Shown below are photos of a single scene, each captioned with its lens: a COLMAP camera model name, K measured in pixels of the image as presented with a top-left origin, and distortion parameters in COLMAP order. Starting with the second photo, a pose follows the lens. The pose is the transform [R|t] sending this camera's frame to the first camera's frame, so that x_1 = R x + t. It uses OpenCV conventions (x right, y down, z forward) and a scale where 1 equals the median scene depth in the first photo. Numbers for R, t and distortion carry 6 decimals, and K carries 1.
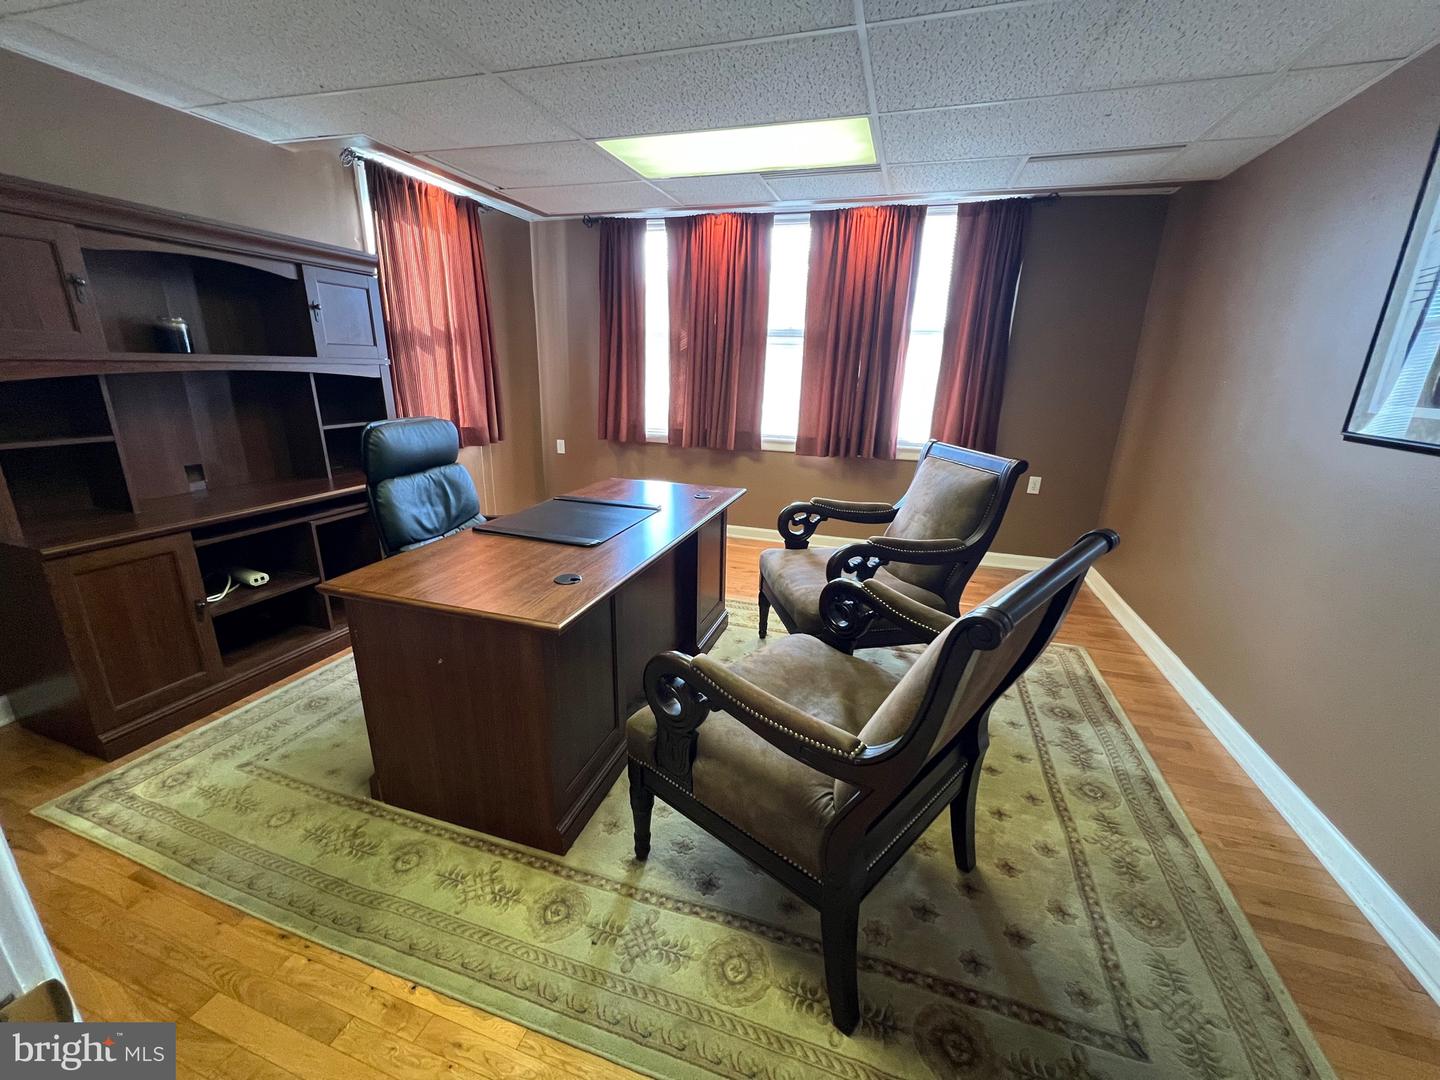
lens RADIAL K [[576.1, 0, 717.7], [0, 576.1, 541.5], [0, 0, 1]] dist [0.001564, -0.000013]
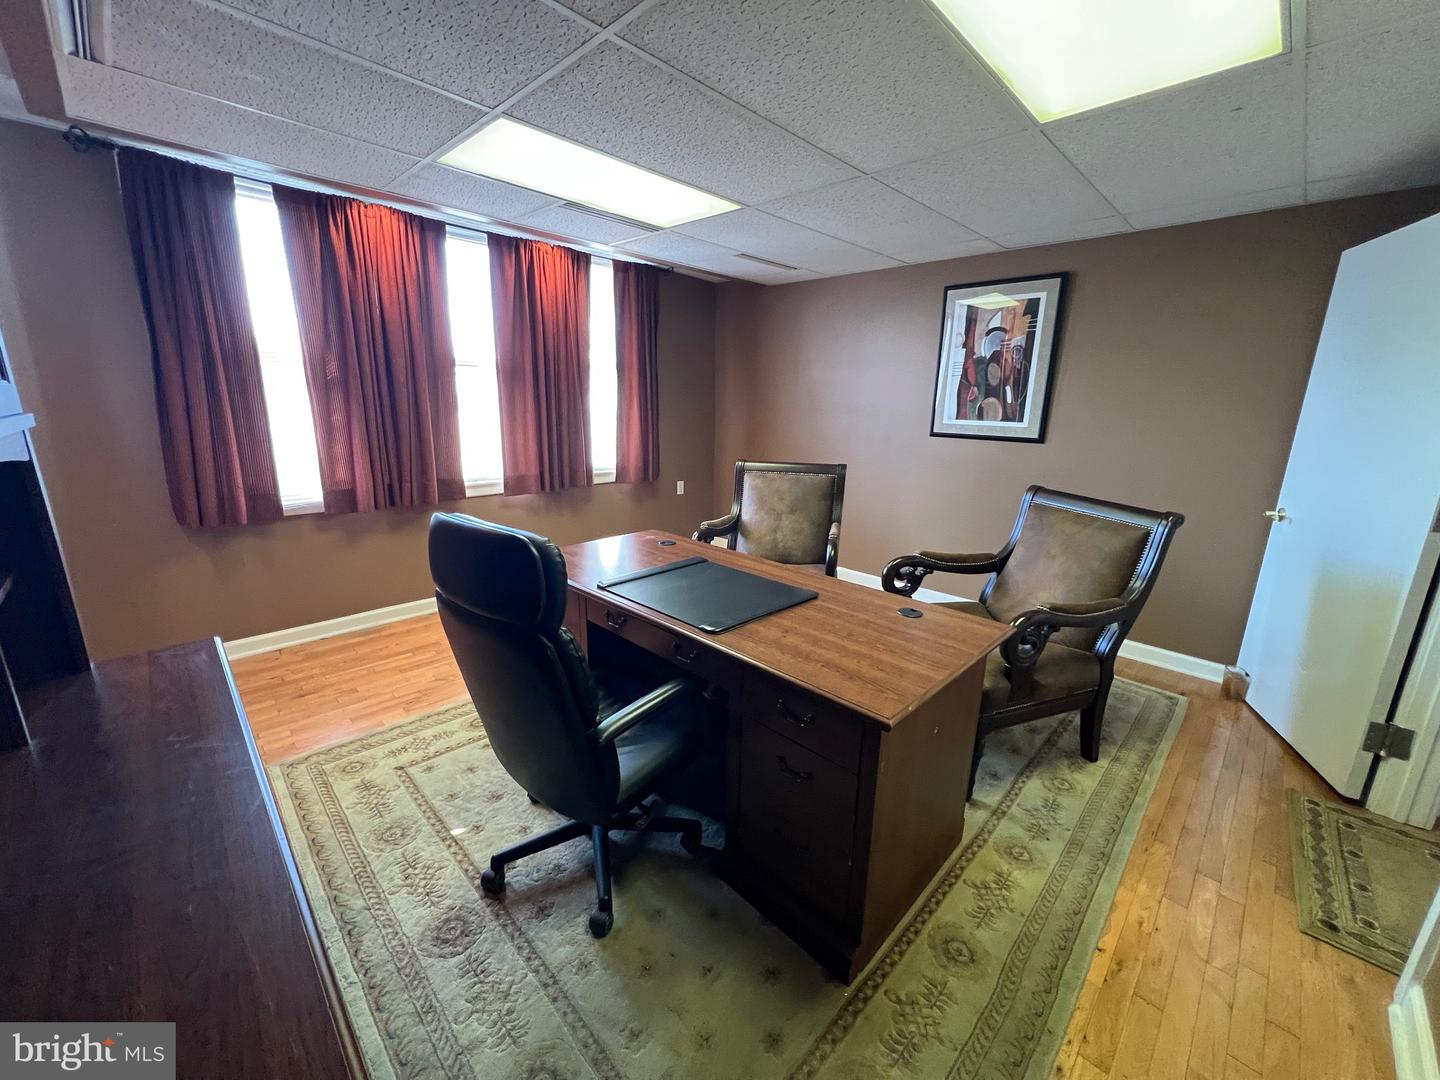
lens RADIAL K [[576.1, 0, 721.1], [0, 576.1, 540.0], [0, 0, 1]] dist [0.001564, -0.000013]
pose [[0.449174, -0.231300, 0.862985, -0.615180], [0.254583, 0.959000, 0.124527, -0.135646], [-0.856406, 0.163767, 0.489643, 0.343233]]
